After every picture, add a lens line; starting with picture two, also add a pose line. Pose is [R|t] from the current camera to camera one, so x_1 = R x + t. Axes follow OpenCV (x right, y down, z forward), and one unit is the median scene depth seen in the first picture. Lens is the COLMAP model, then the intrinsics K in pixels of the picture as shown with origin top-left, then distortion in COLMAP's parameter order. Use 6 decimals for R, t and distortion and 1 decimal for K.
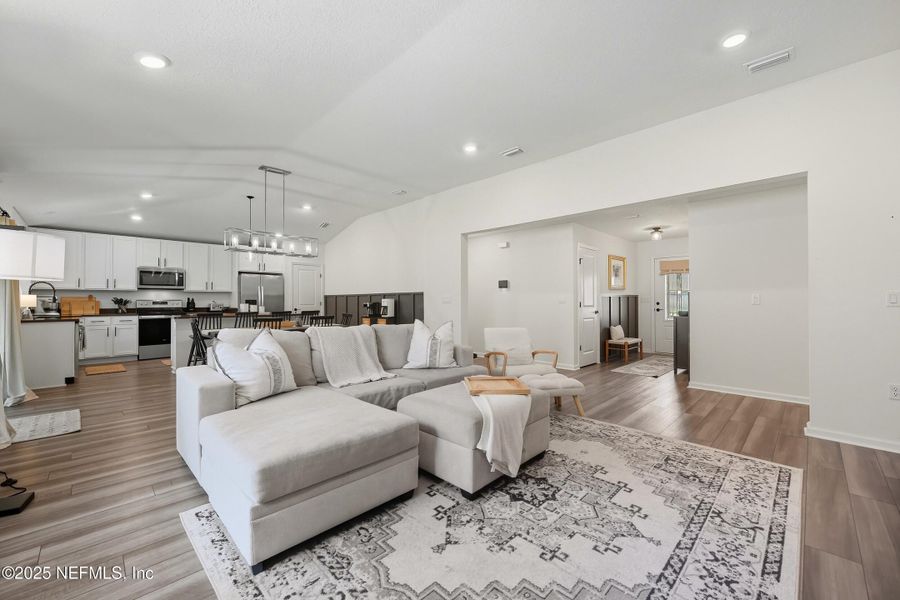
lens RADIAL K [[363.3, 0, 445.0], [0, 363.3, 300.2], [0, 0, 1]] dist [-0.003177, 0.000143]
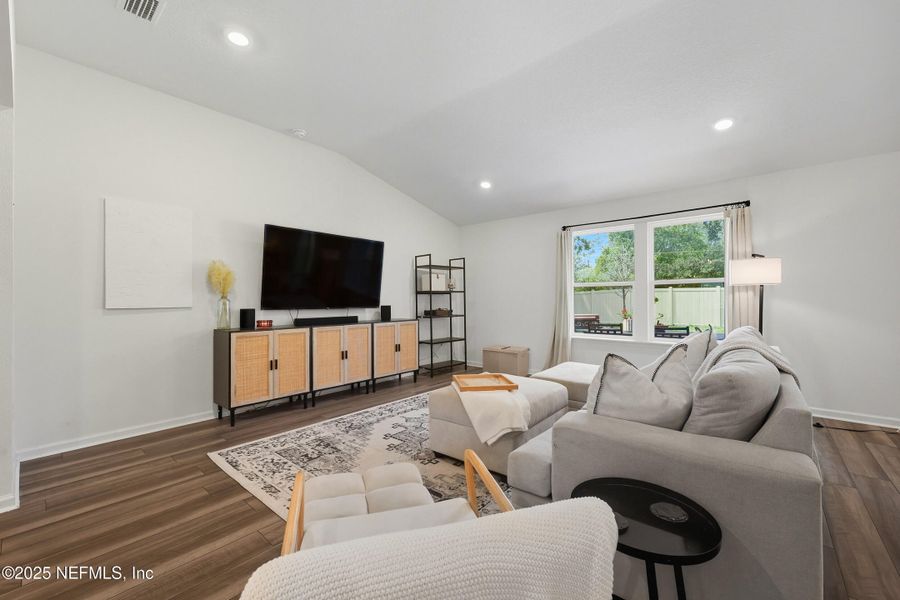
lens RADIAL K [[363.3, 0, 445.0], [0, 363.3, 300.2], [0, 0, 1]] dist [-0.003177, 0.000143]
pose [[-0.996965, 0.007090, -0.077529, 0.160584], [0.007071, 0.999975, 0.000528, 0.000944], [0.077531, -0.000022, -0.996990, 1.003142]]
